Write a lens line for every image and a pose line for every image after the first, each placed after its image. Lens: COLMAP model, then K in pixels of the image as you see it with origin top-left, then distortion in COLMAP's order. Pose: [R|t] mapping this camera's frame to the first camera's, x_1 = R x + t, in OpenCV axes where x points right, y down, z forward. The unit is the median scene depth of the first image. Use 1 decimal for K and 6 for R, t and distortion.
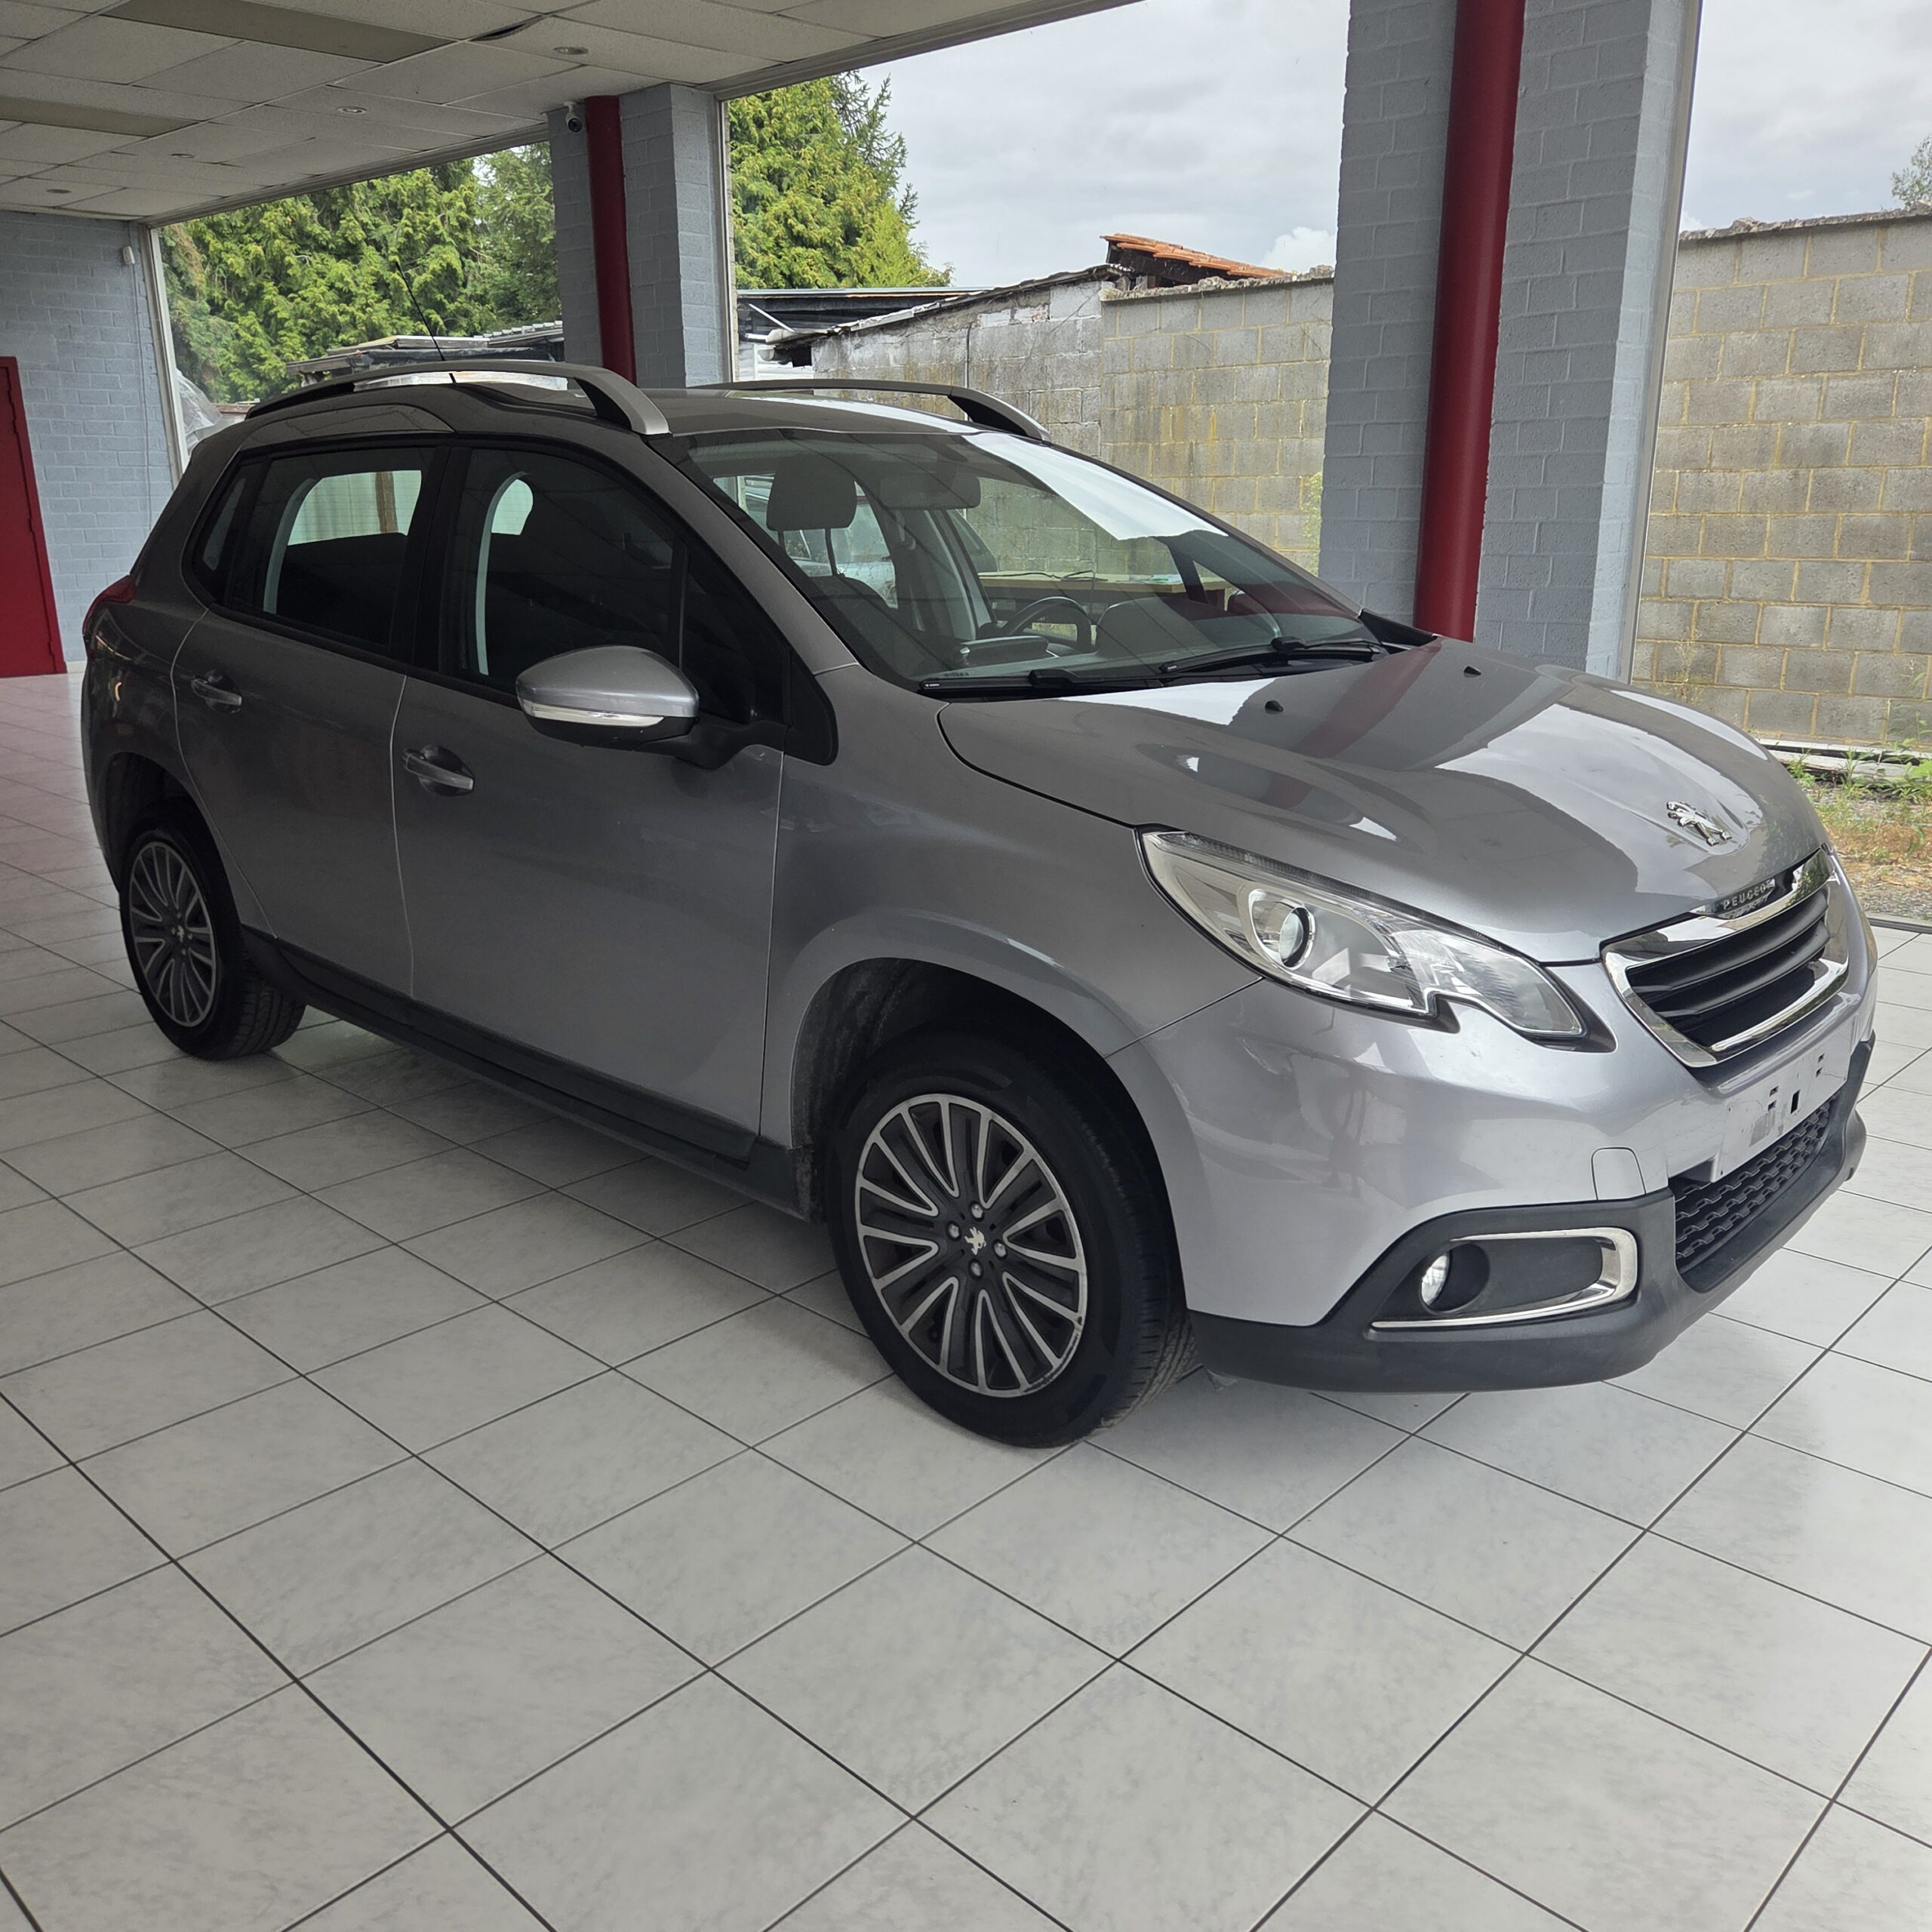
lens RADIAL K [[1737.9, 0, 966.0], [0, 1737.9, 966.0], [0, 0, 1]] dist [0.063919, -0.037995]
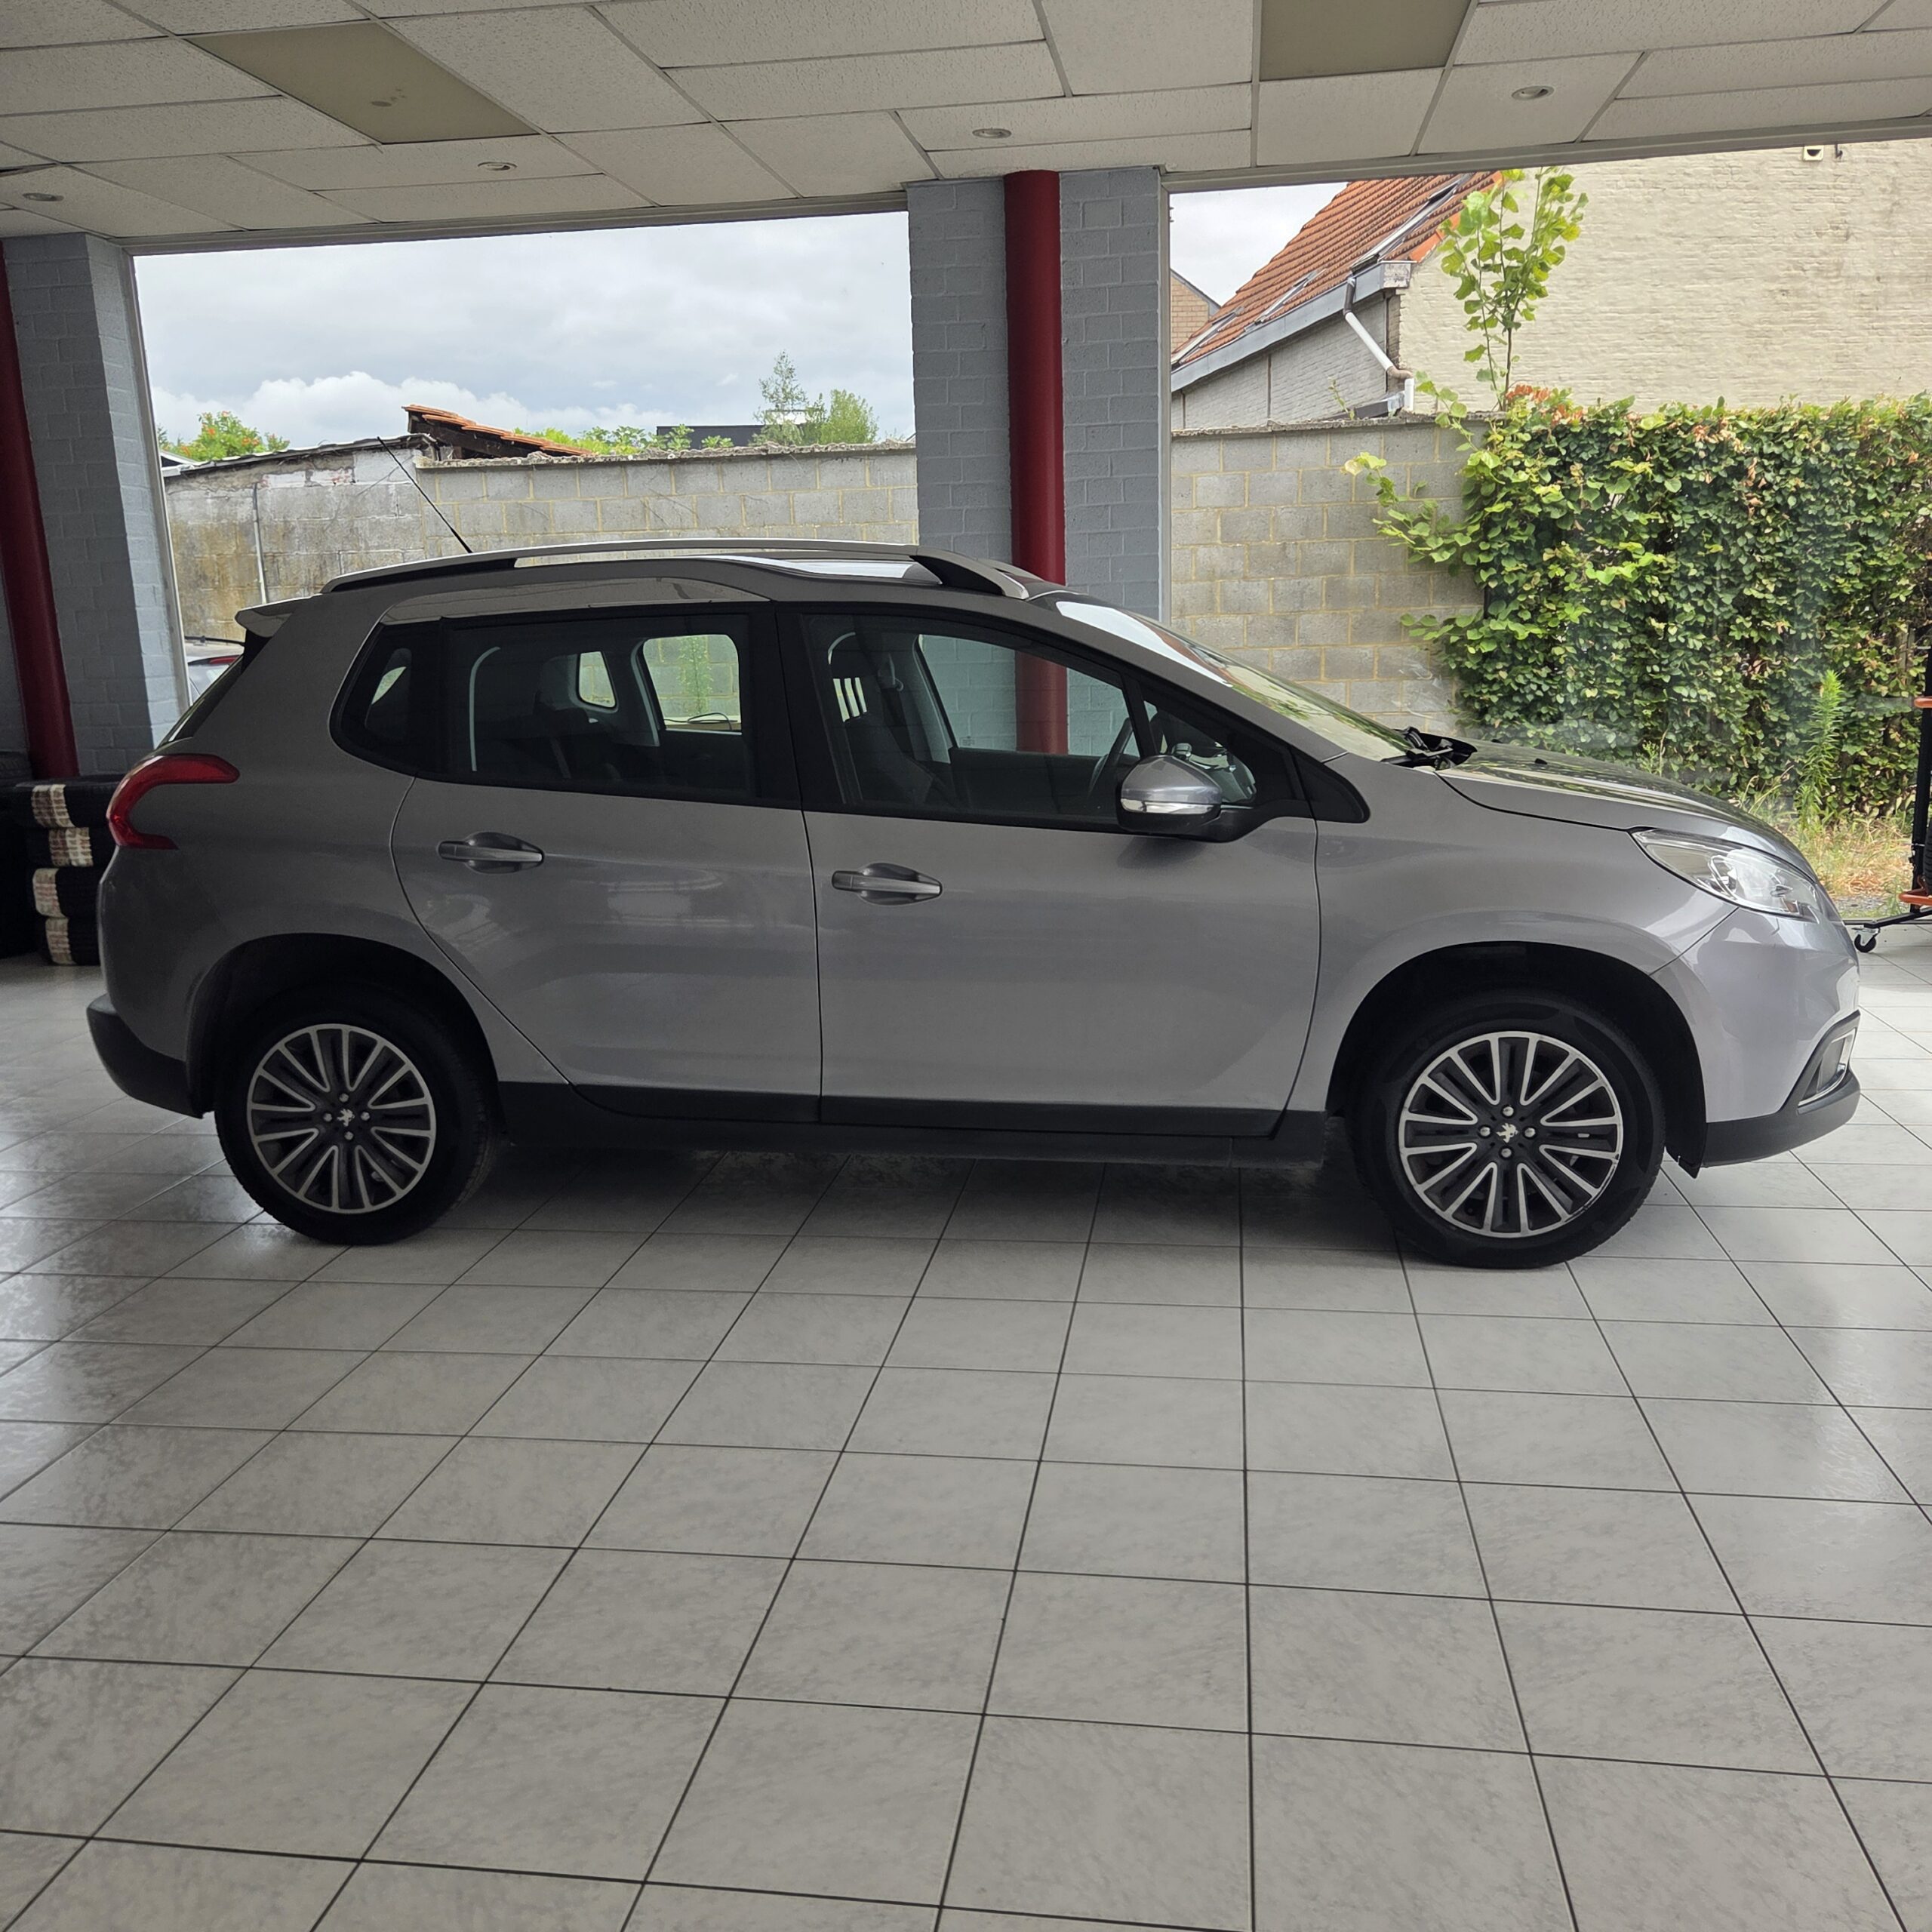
lens RADIAL K [[1737.9, 0, 966.0], [0, 1737.9, 966.0], [0, 0, 1]] dist [0.063919, -0.037995]
pose [[0.809568, -0.132474, 0.571883, -0.365481], [0.179962, 0.983303, -0.026980, -0.006491], [-0.558760, 0.124760, 0.819892, 0.011262]]
